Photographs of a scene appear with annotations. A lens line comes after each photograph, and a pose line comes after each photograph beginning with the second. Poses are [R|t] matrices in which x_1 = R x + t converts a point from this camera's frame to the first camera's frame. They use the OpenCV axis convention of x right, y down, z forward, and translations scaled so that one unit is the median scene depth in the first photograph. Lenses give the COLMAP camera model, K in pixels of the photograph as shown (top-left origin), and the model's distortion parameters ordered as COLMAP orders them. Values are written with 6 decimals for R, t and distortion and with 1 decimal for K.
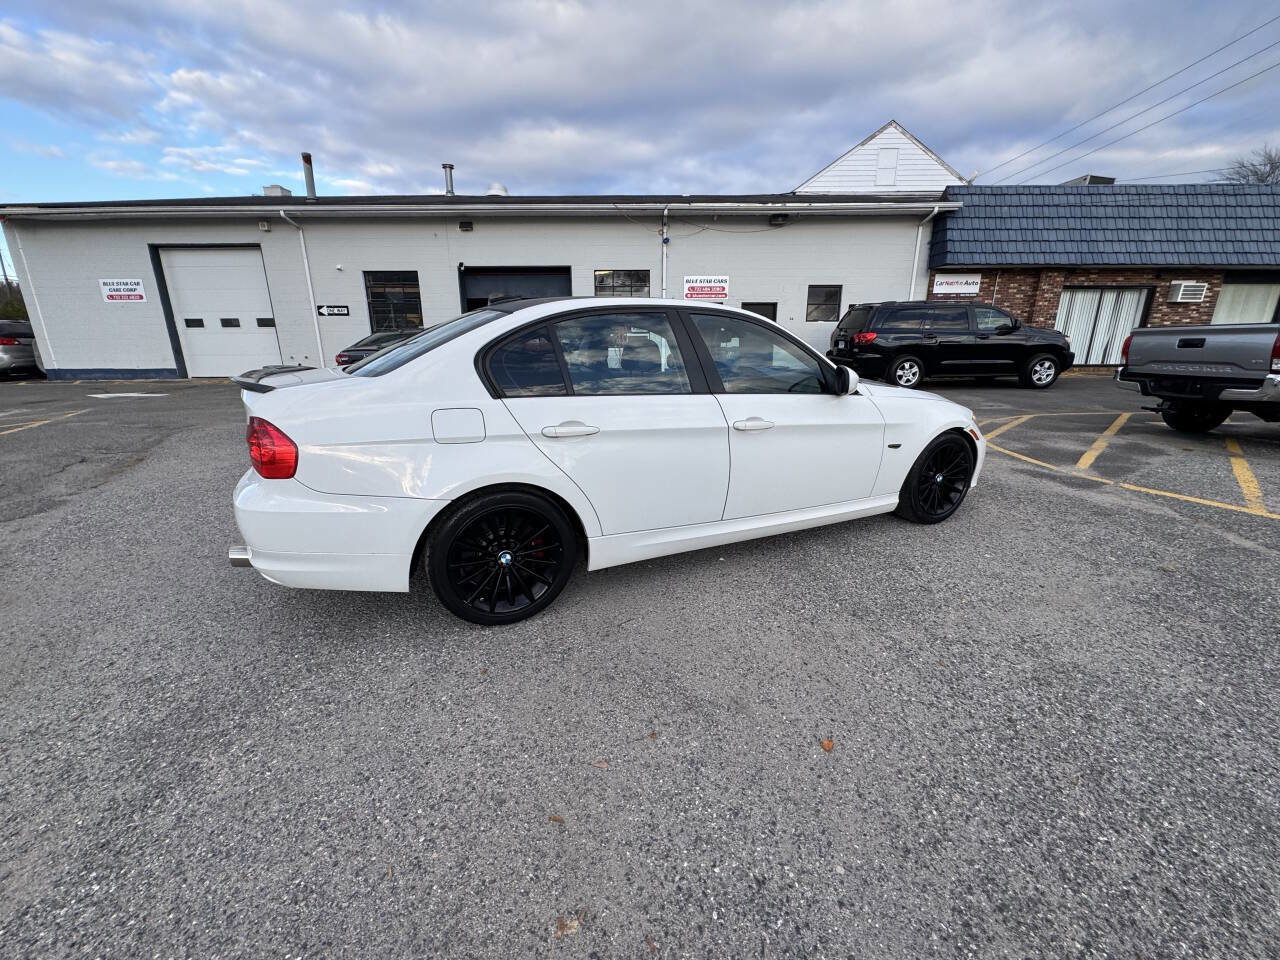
lens RADIAL K [[522.7, 0, 638.9], [0, 522.7, 484.3], [0, 0, 1]] dist [-0.001887, 0.000186]
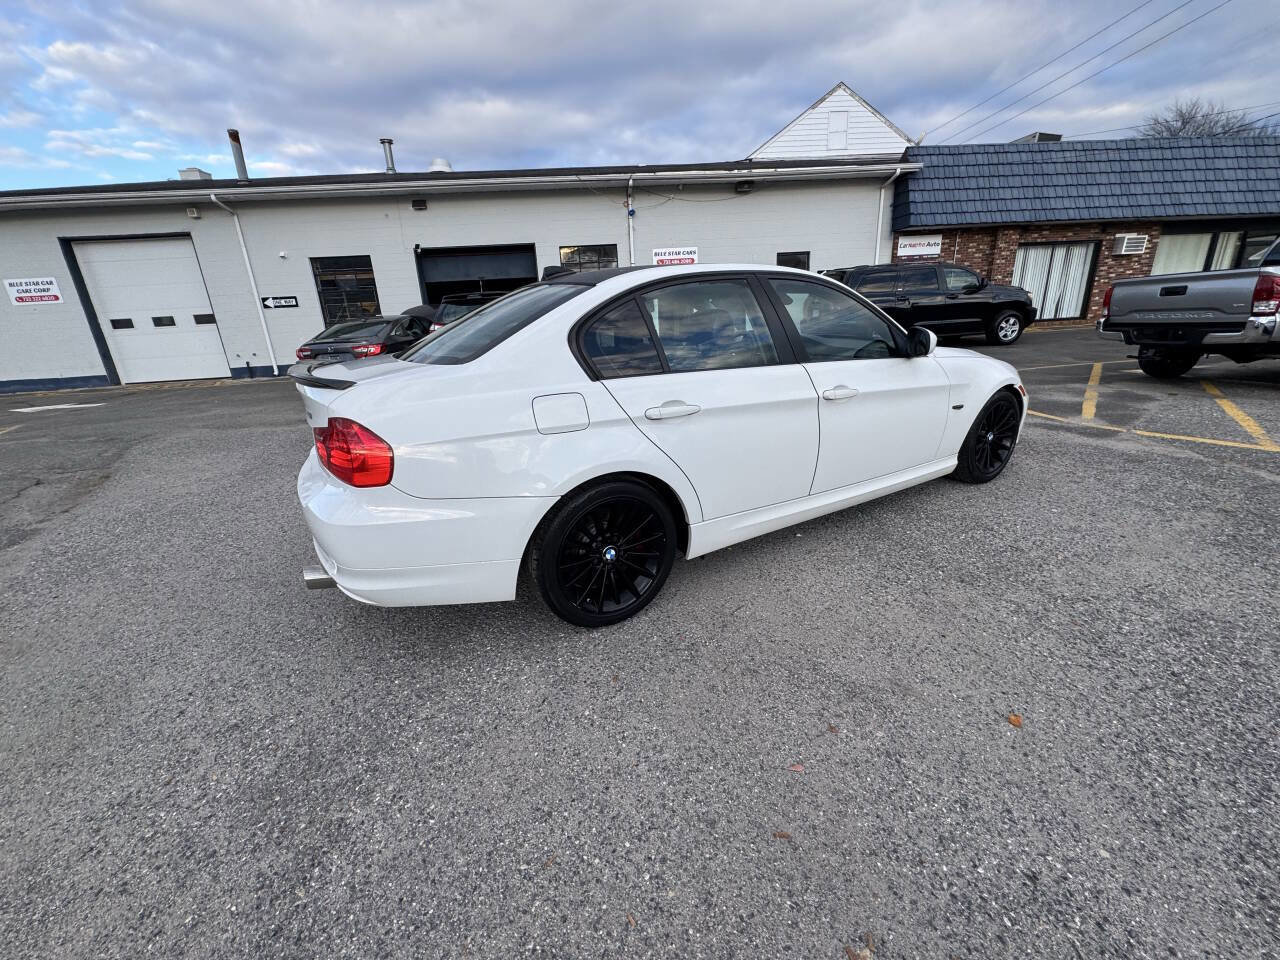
lens RADIAL K [[522.7, 0, 638.3], [0, 522.7, 483.8], [0, 0, 1]] dist [-0.001887, 0.000186]
pose [[0.994576, -0.074218, 0.072865, -0.043942], [0.071389, 0.996618, 0.040702, -0.002735], [-0.075640, -0.035280, 0.996511, 0.013318]]
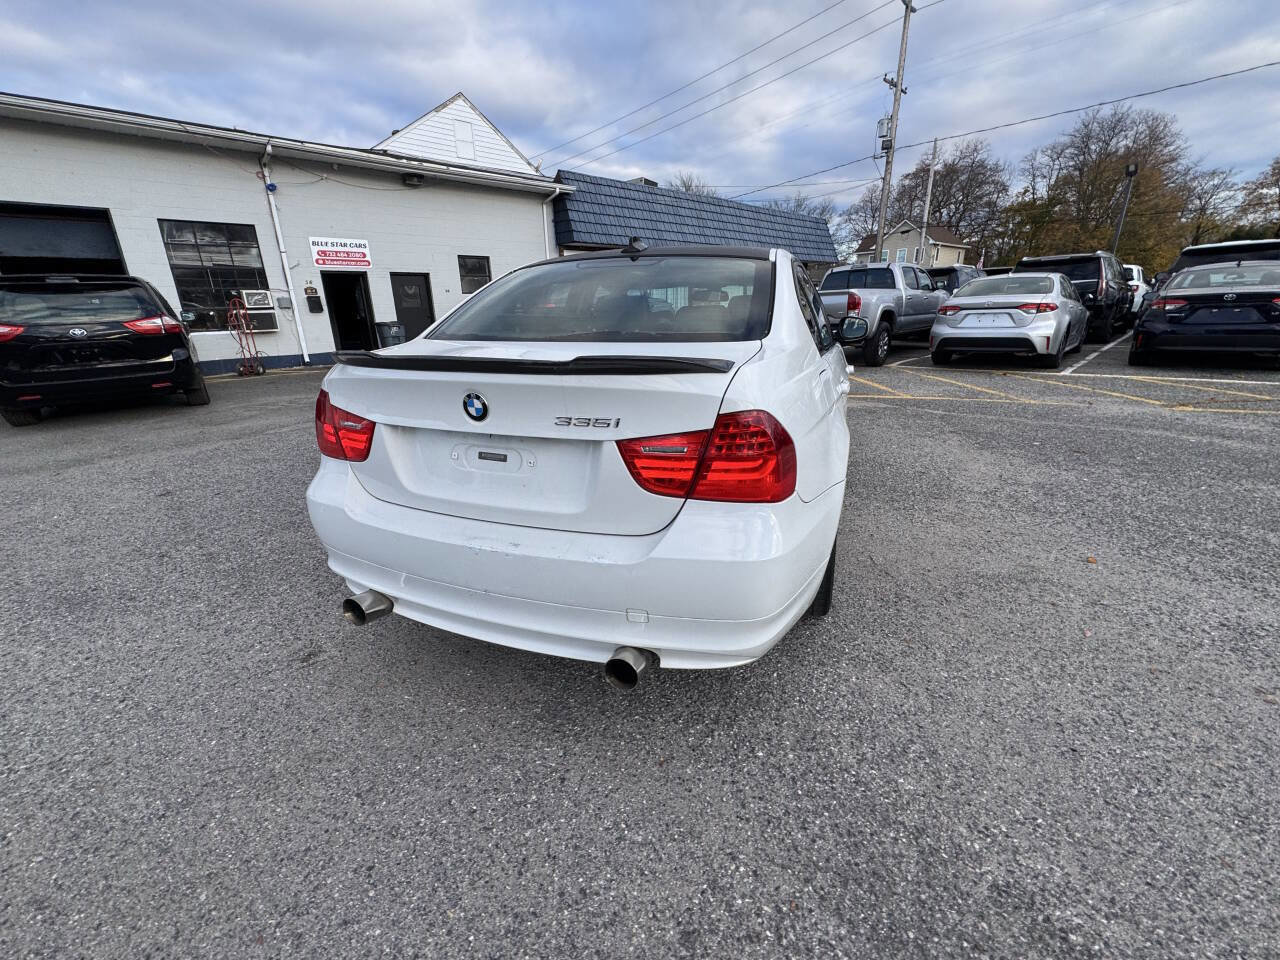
lens RADIAL K [[522.7, 0, 643.4], [0, 522.7, 482.6], [0, 0, 1]] dist [-0.001887, 0.000186]
pose [[0.707155, -0.243392, 0.663847, -0.176590], [0.217954, 0.968202, 0.122807, -0.020966], [-0.672628, 0.057844, 0.737716, 0.089738]]
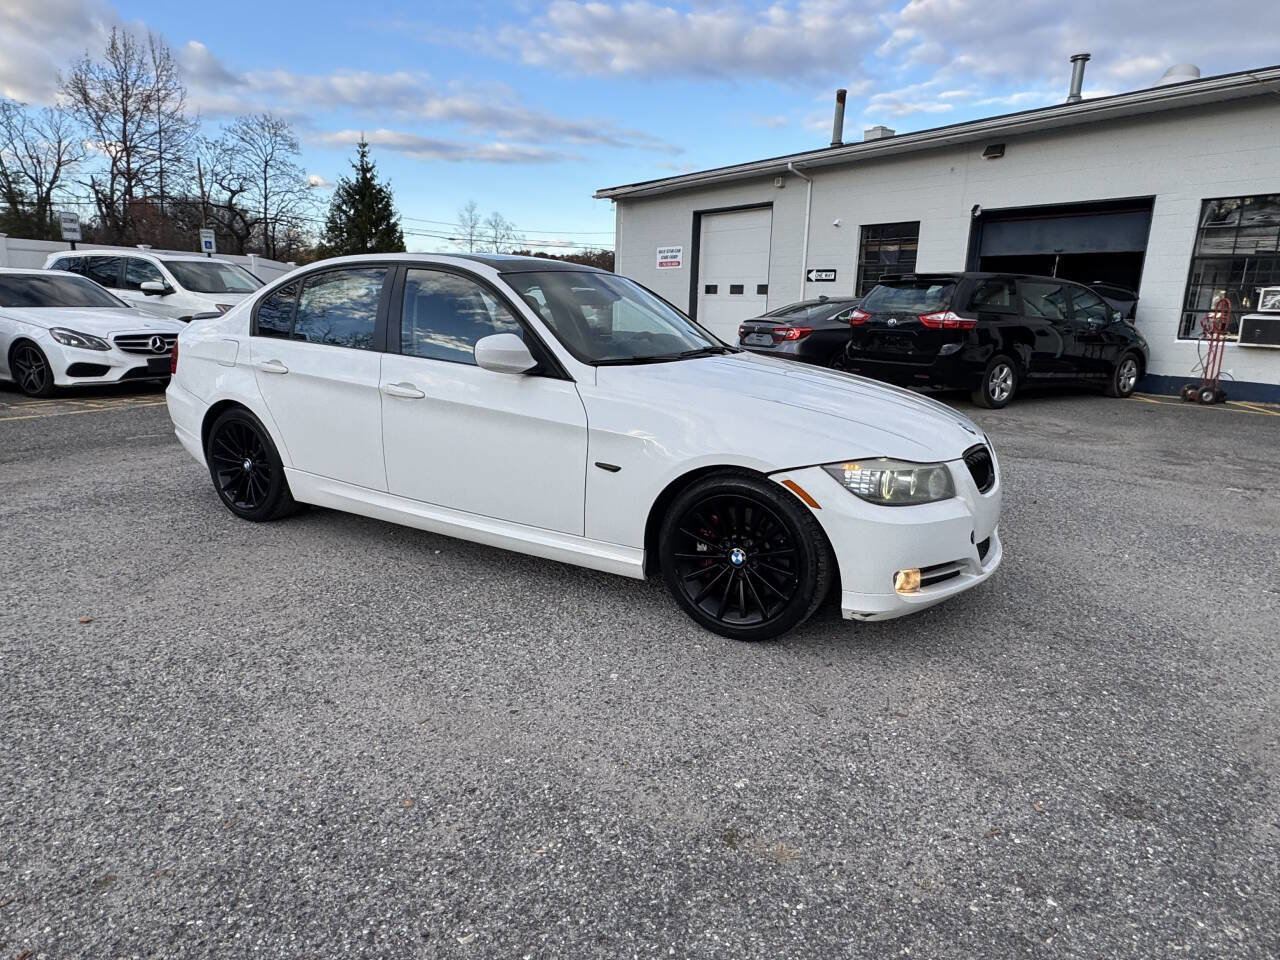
lens RADIAL K [[777.7, 0, 635.3], [0, 777.7, 478.0], [0, 0, 1]] dist [-0.003907, 0.001973]
pose [[0.571065, 0.200284, -0.796098, 0.290393], [-0.254418, 0.965211, 0.060329, -0.028831], [0.780485, 0.168090, 0.602154, 0.102708]]
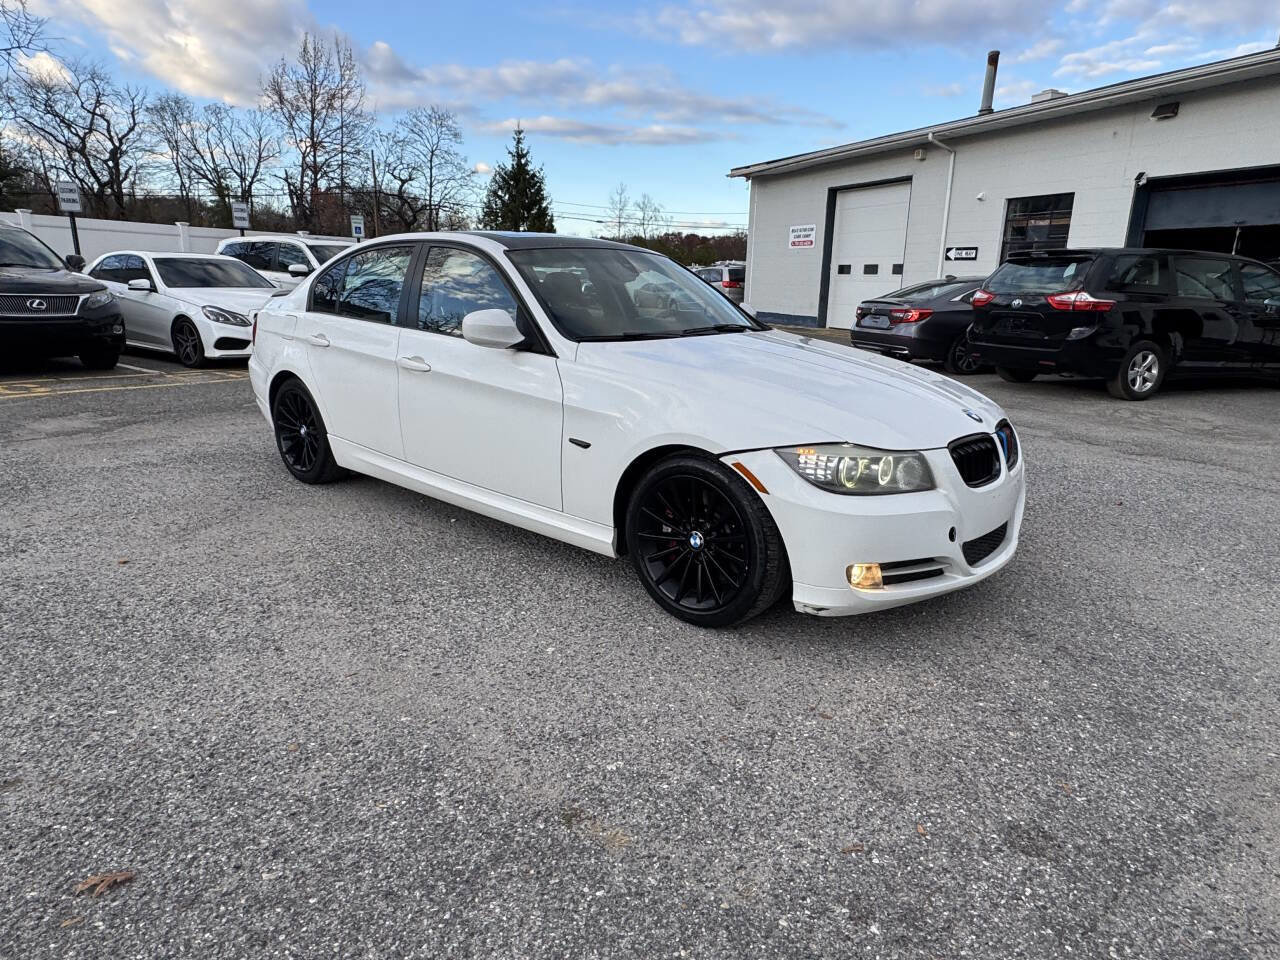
lens RADIAL K [[777.7, 0, 630.8], [0, 777.7, 473.0], [0, 0, 1]] dist [-0.003907, 0.001973]
pose [[0.401049, 0.234722, -0.885475, 0.312810], [-0.277790, 0.952262, 0.126610, -0.040366], [0.872922, 0.195199, 0.447107, 0.144129]]
